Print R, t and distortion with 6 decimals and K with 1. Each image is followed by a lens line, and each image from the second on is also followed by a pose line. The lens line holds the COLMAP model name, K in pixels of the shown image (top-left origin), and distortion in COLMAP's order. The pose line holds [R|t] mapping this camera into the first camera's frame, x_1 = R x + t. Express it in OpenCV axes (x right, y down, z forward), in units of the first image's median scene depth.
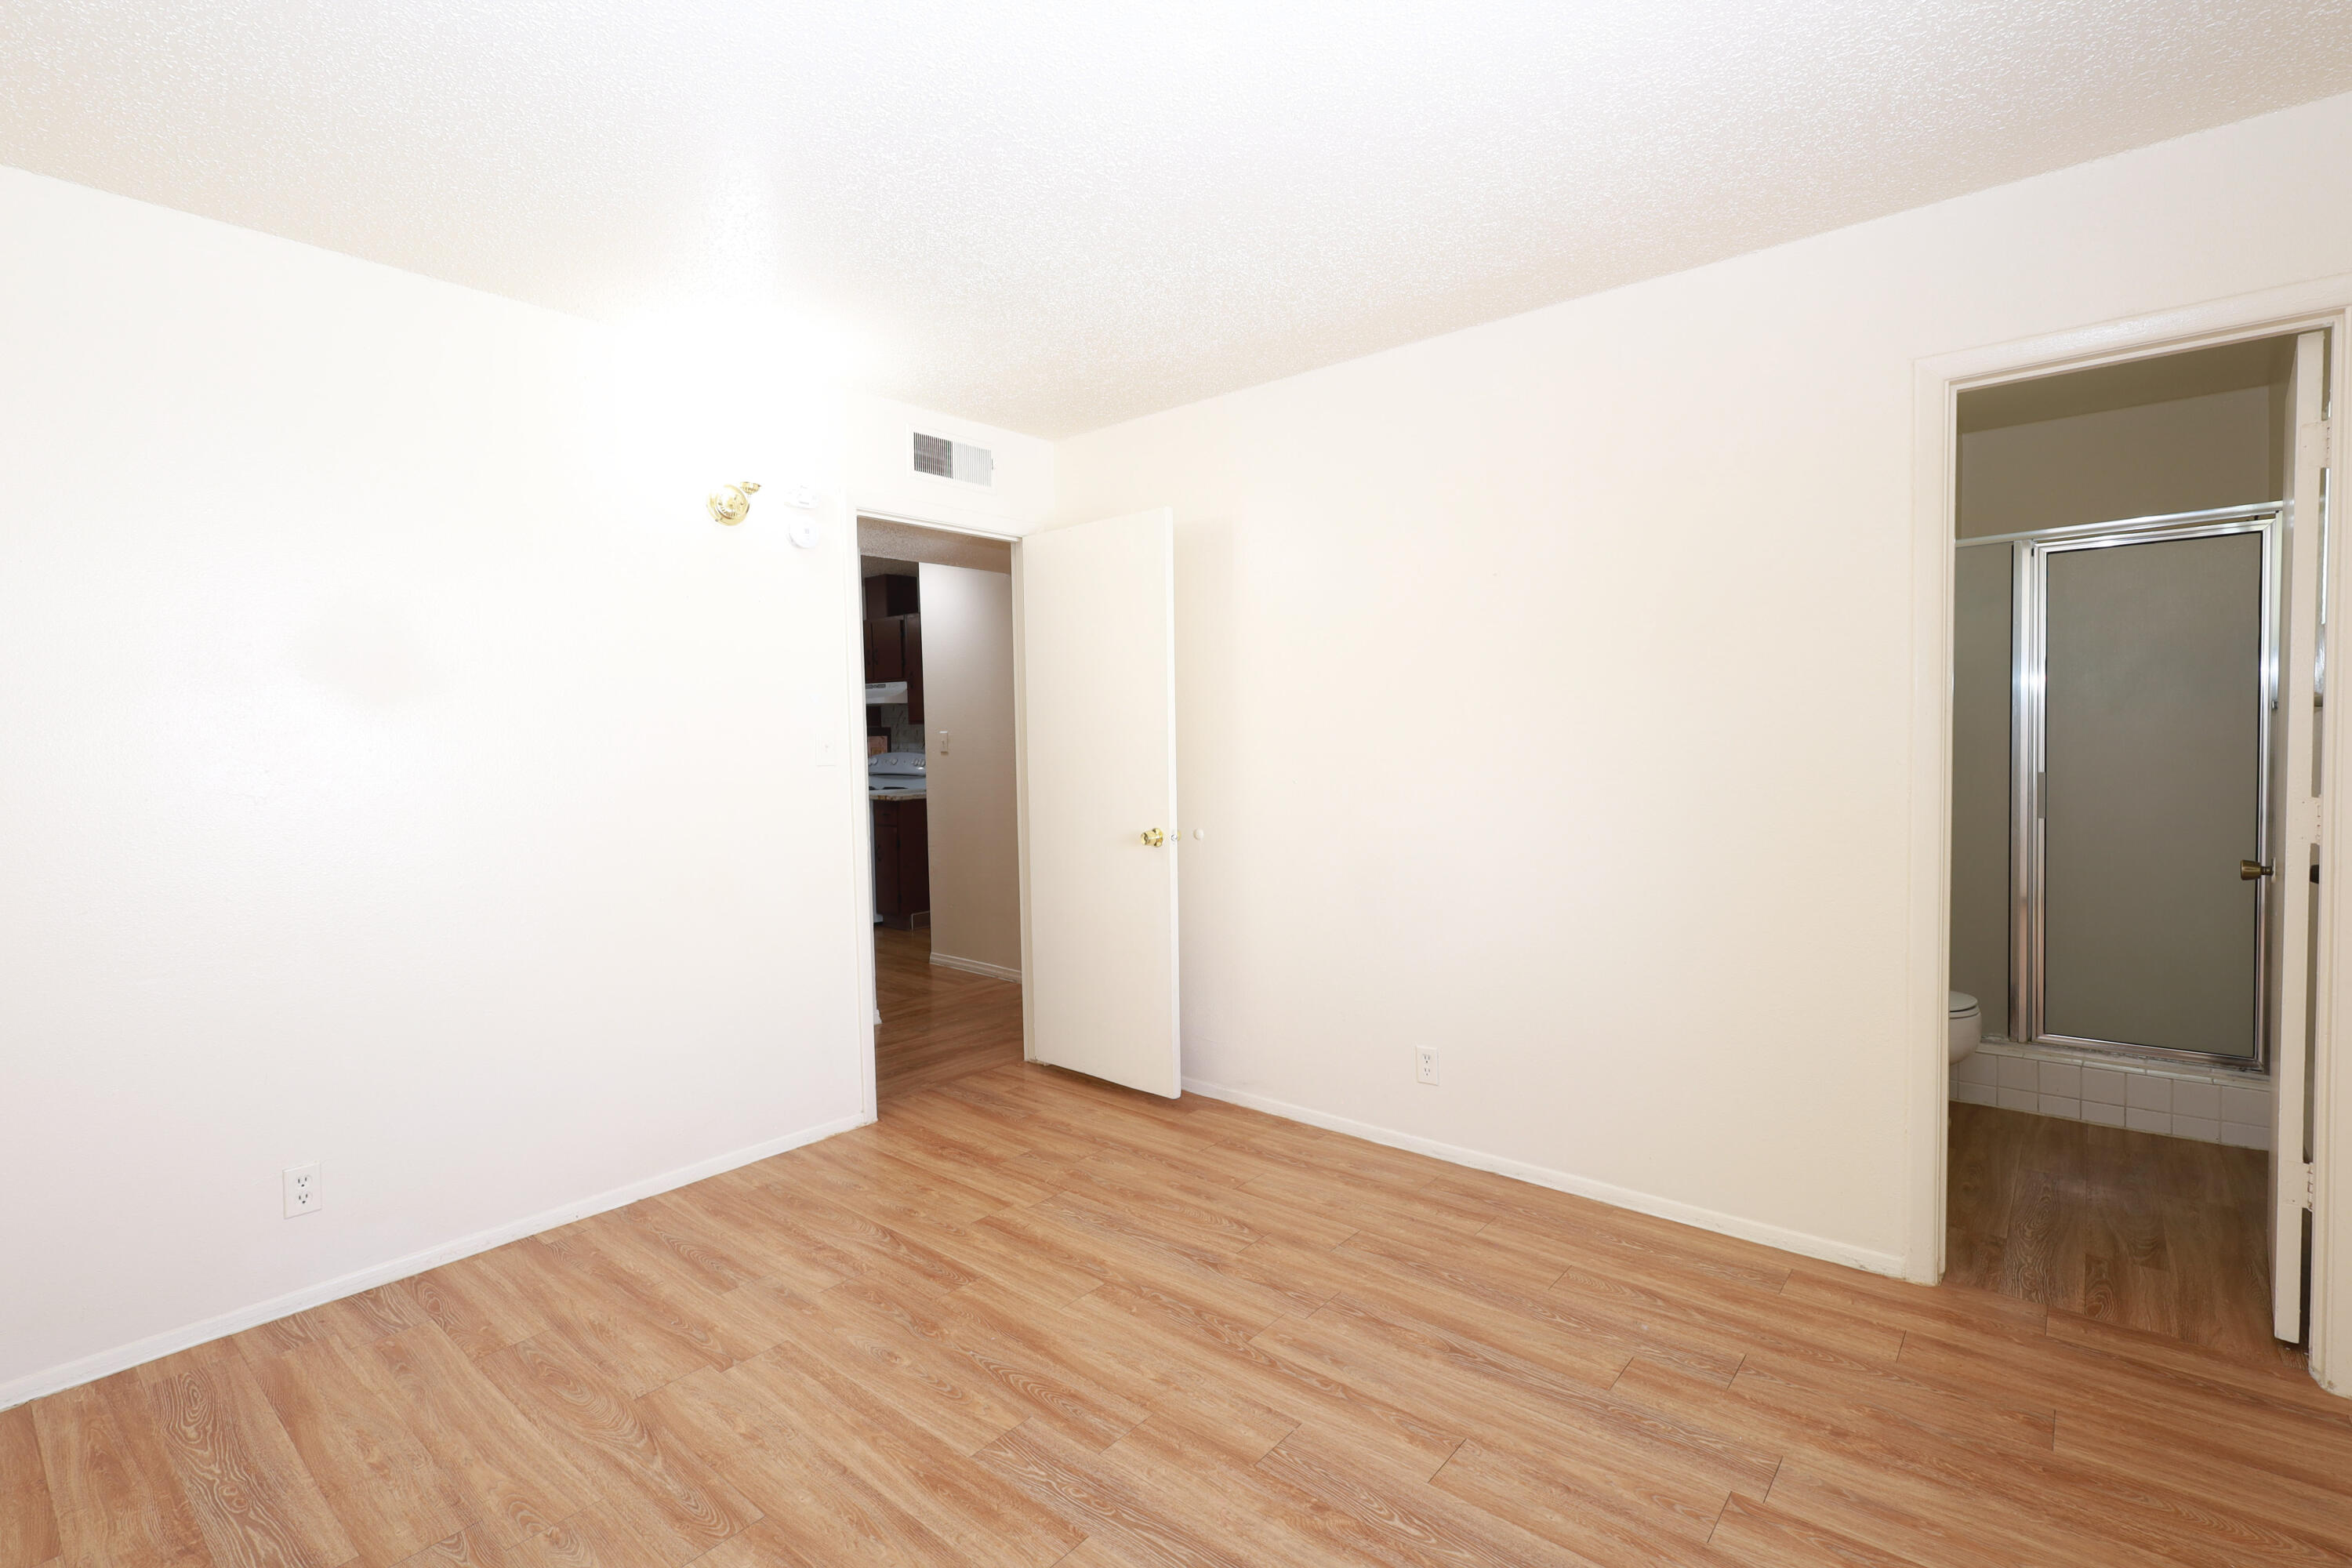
lens RADIAL K [[1081.7, 0, 1178.4], [0, 1081.7, 782.4], [0, 0, 1]] dist [-0.003544, 0.001107]
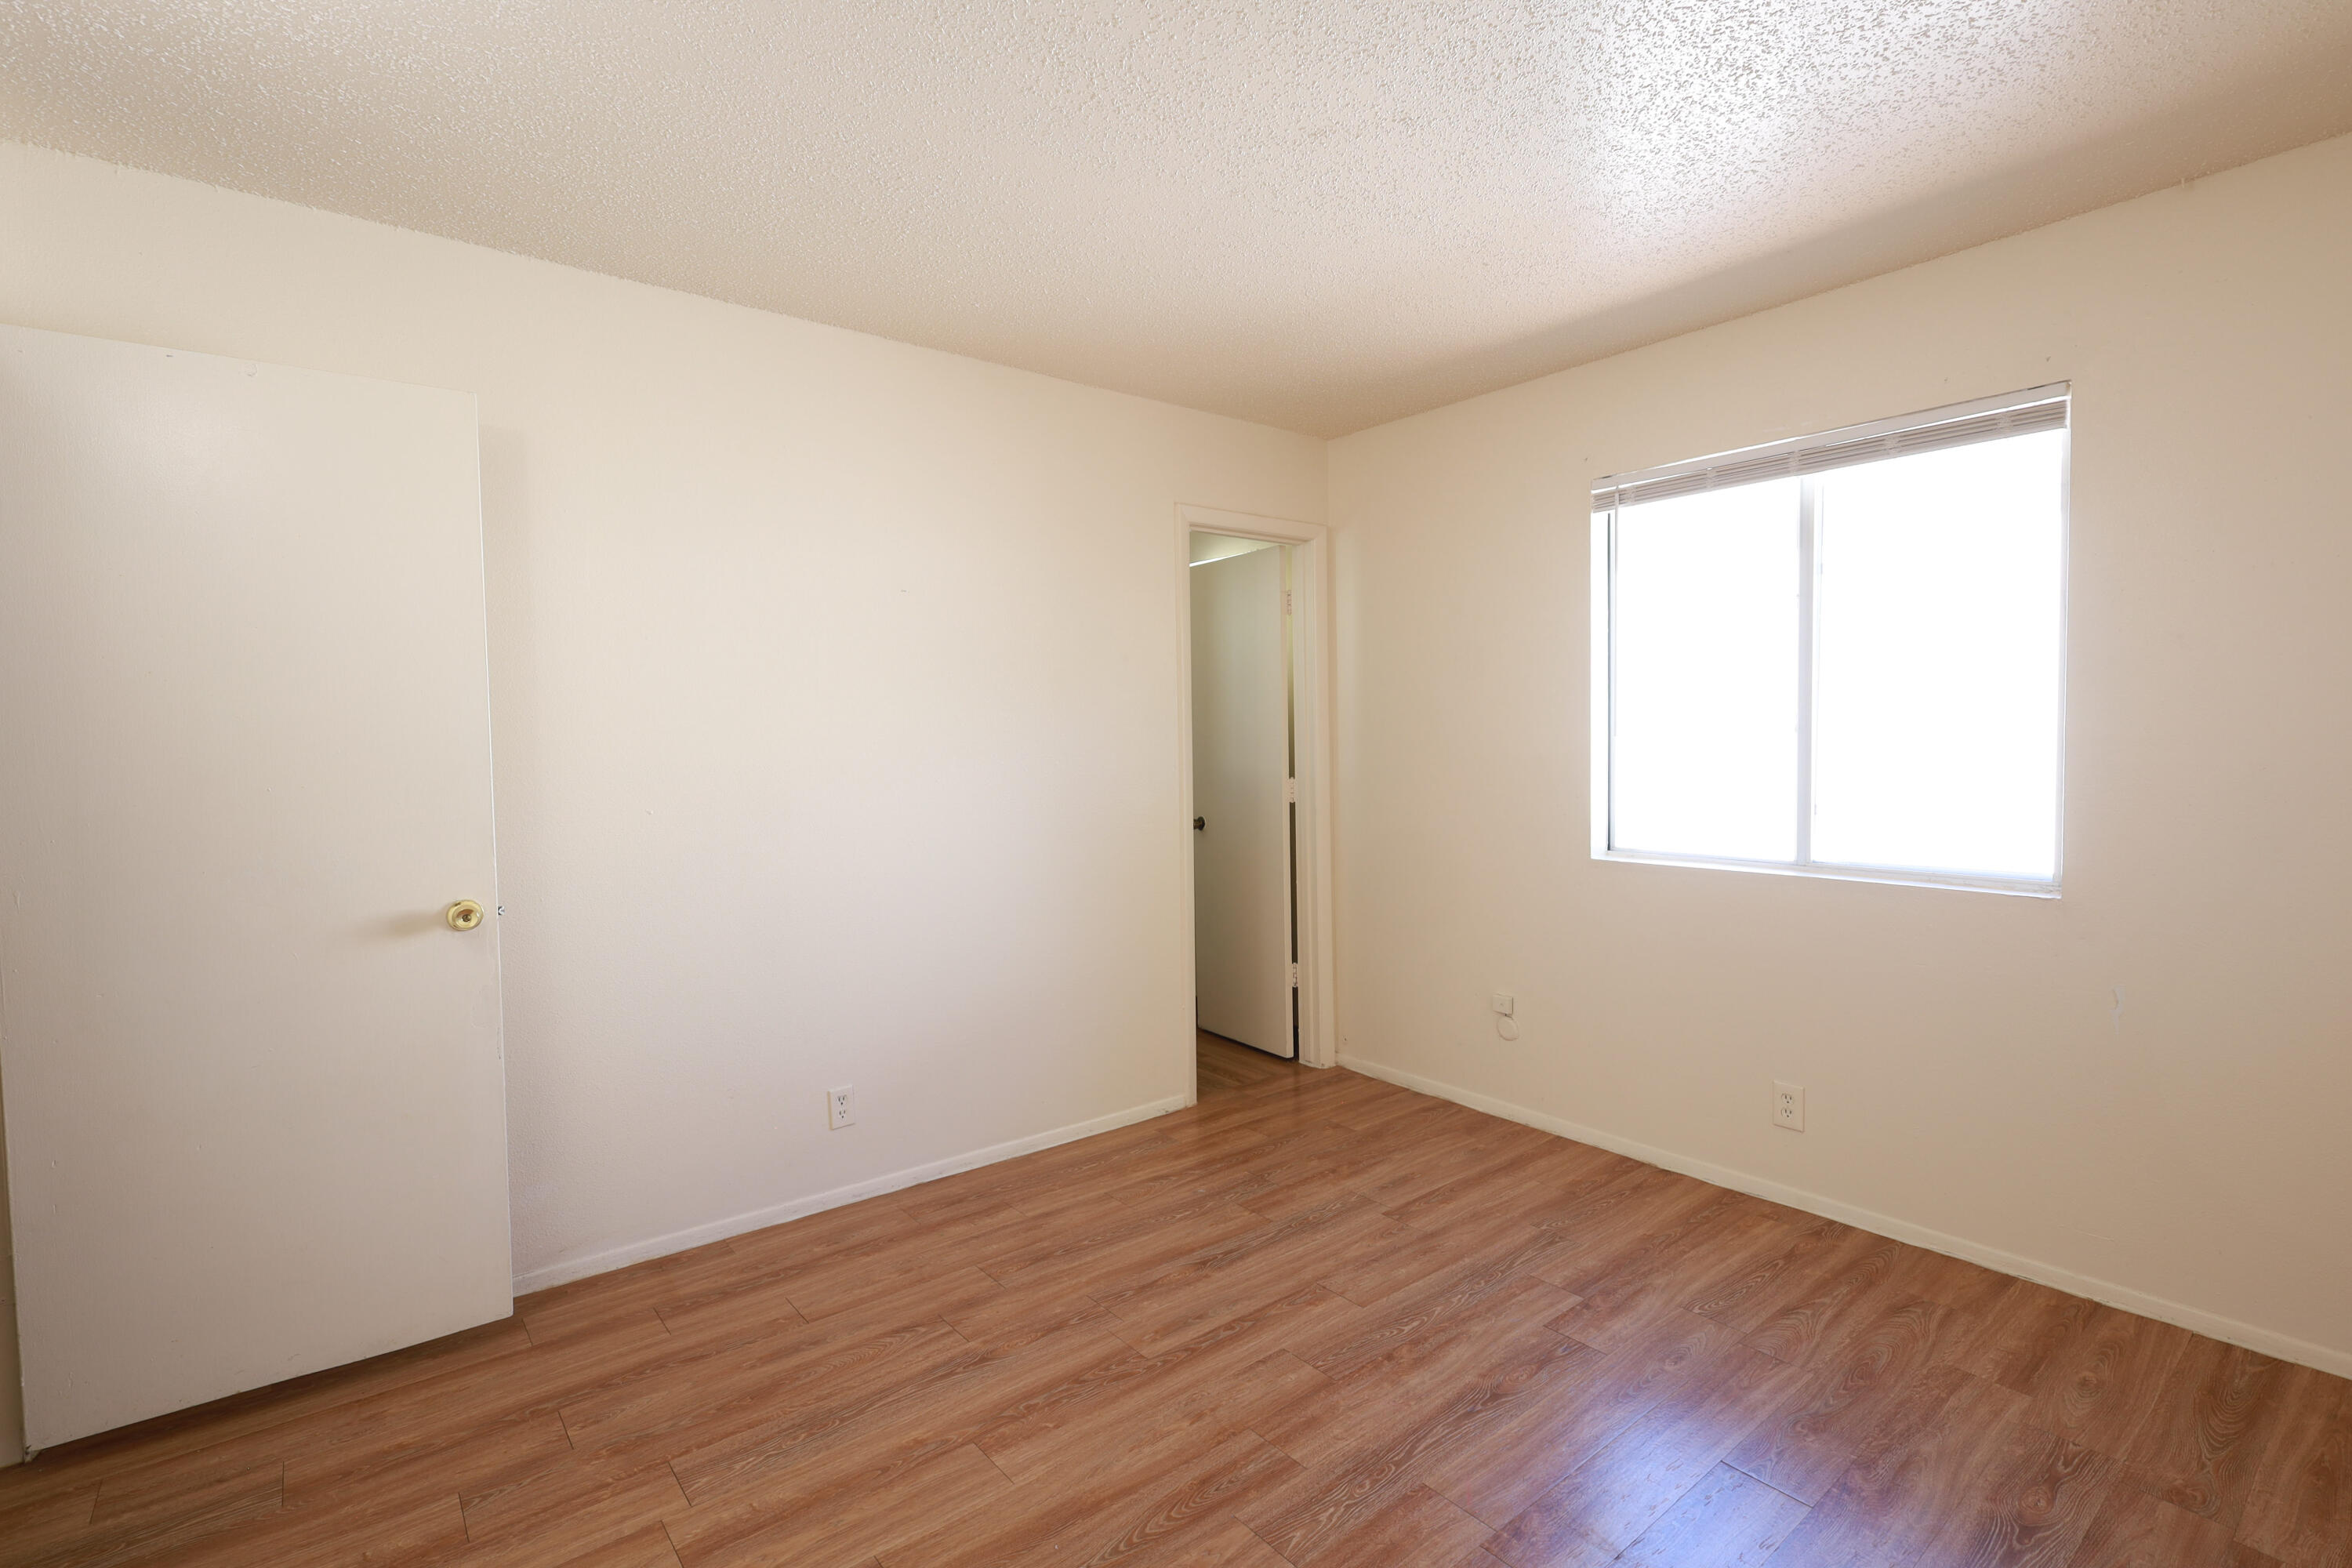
lens RADIAL K [[1081.7, 0, 1178.4], [0, 1081.7, 782.4], [0, 0, 1]] dist [-0.003544, 0.001107]
pose [[0.195347, -0.024670, 0.980424, -0.920833], [0.054068, 0.998434, 0.014350, -0.021316], [-0.979243, 0.050206, 0.196375, 0.782322]]
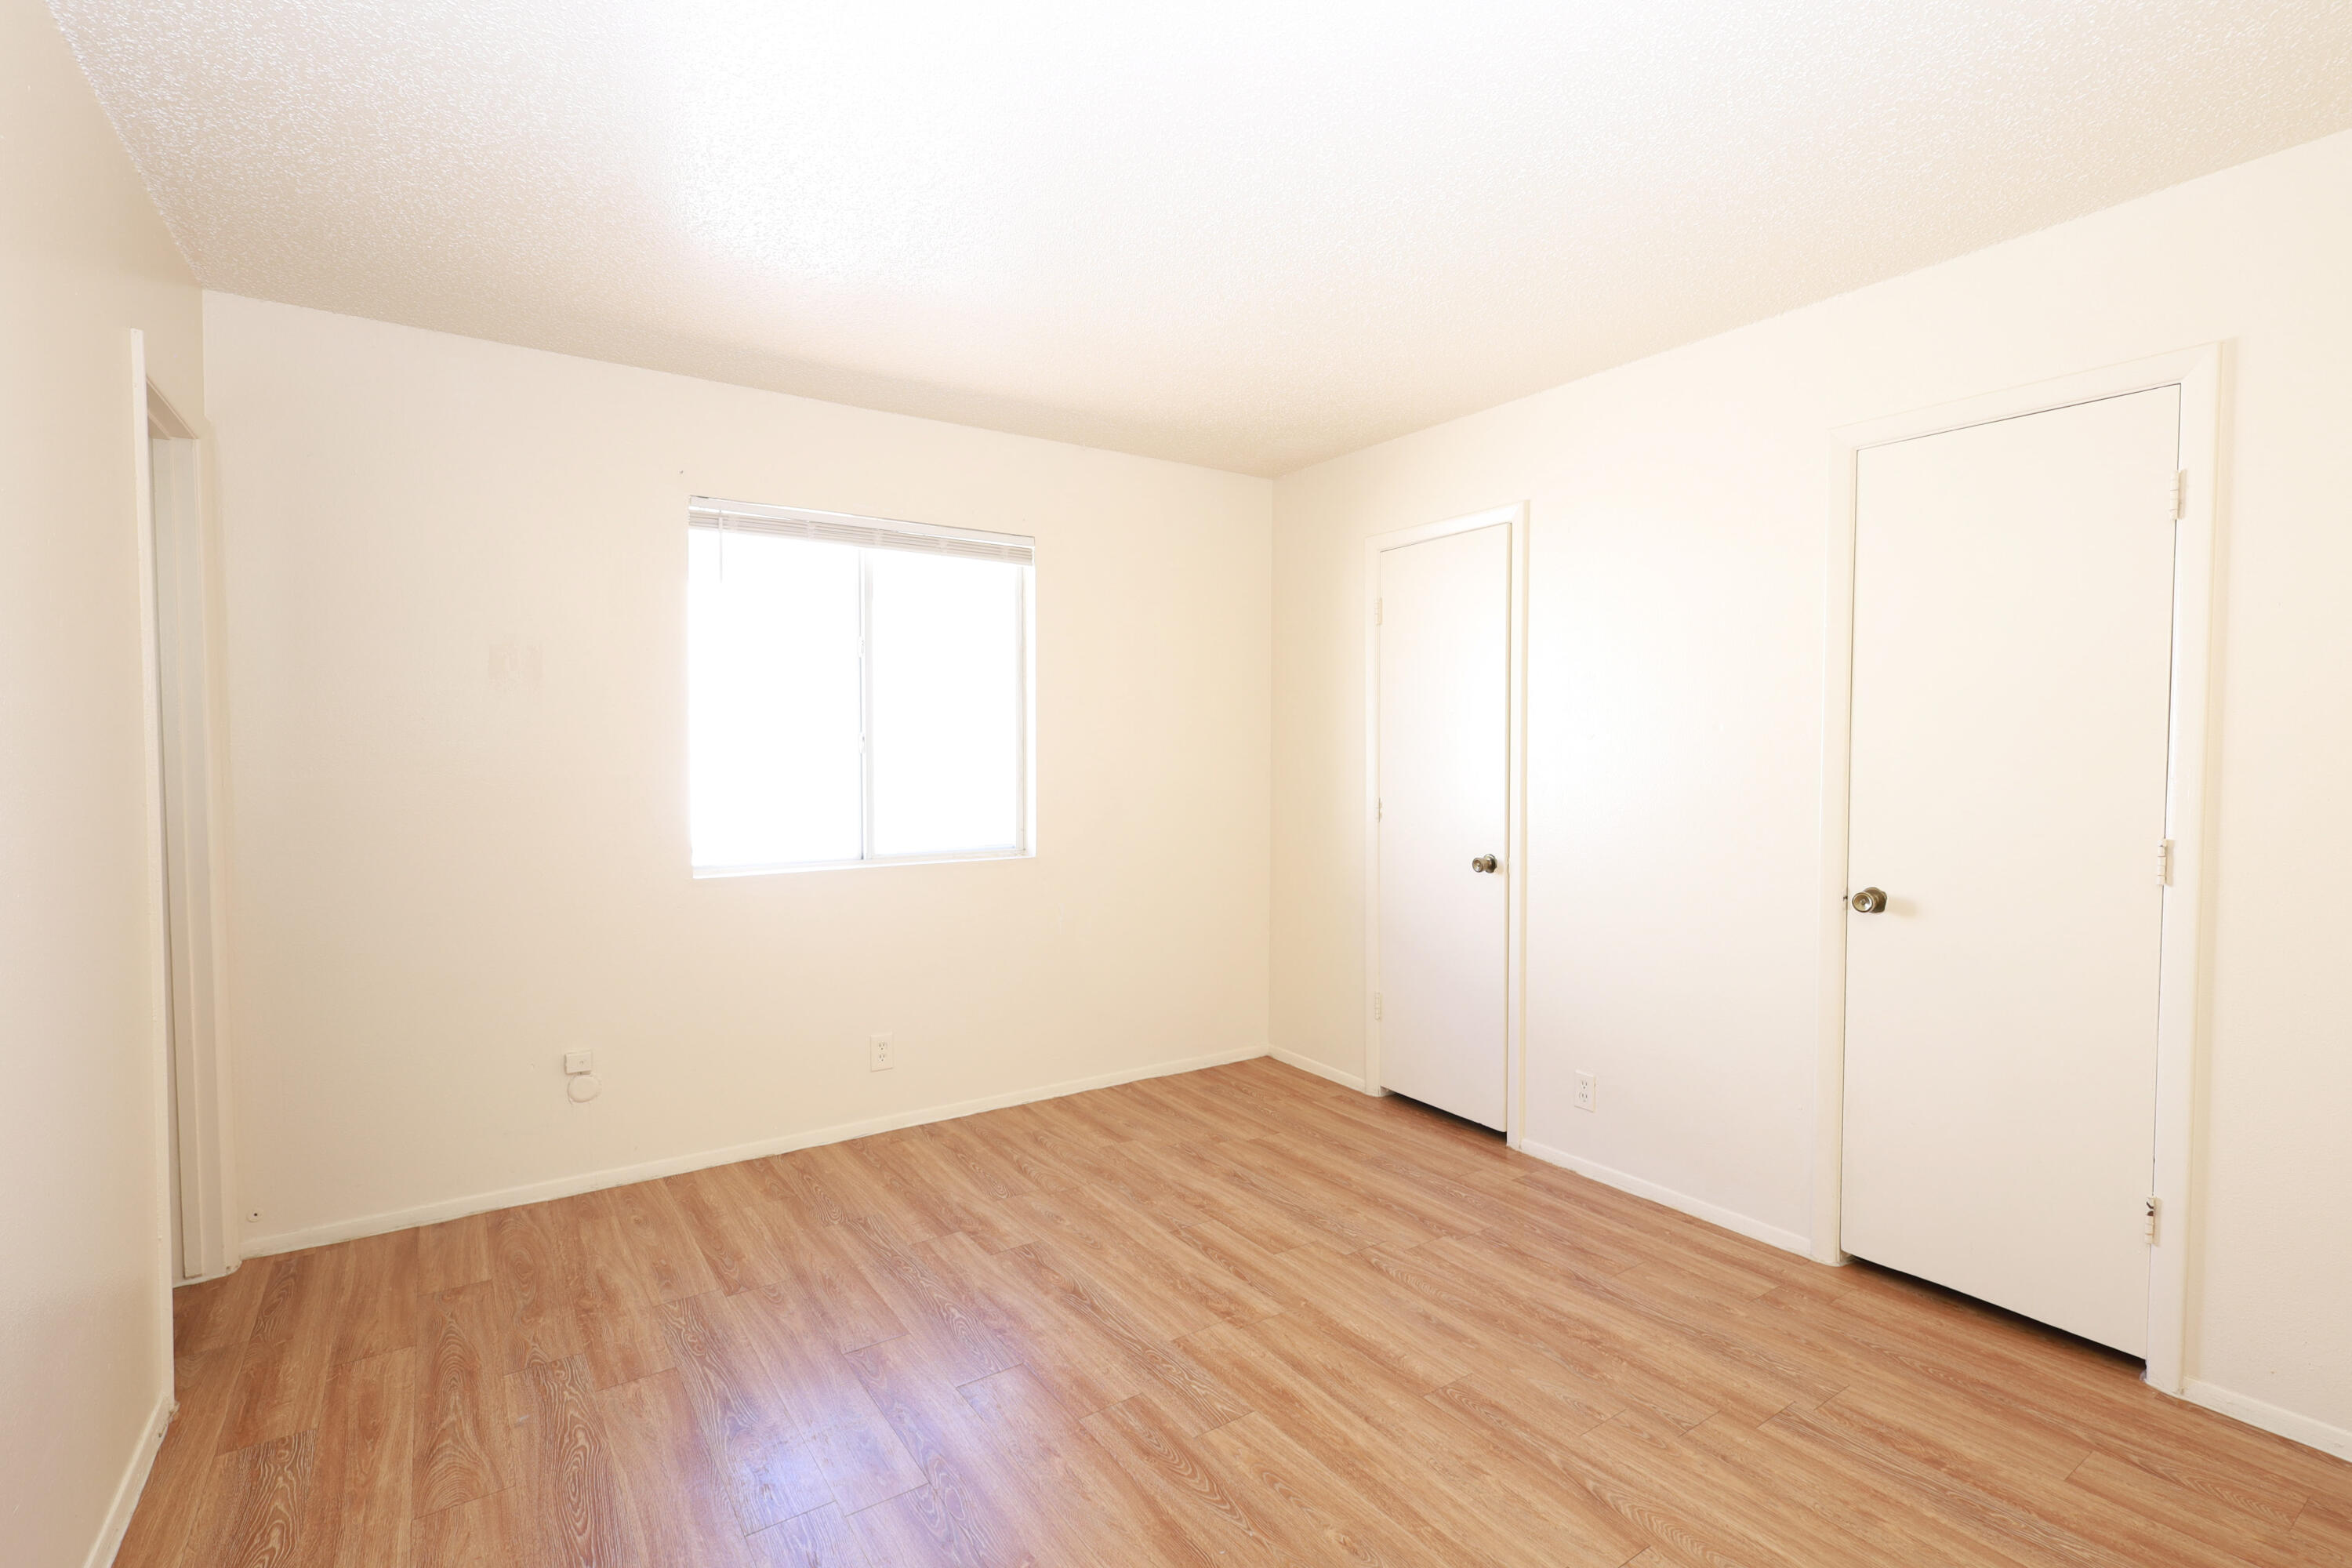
lens RADIAL K [[1097.4, 0, 1176.0], [0, 1097.4, 784.0], [0, 0, 1]] dist [0.001170, 0.000679]
pose [[-0.963028, 0.008820, 0.269257, -0.370412], [0.029388, 0.996939, 0.072454, -0.082351], [-0.267794, 0.077689, -0.960339, 1.793999]]
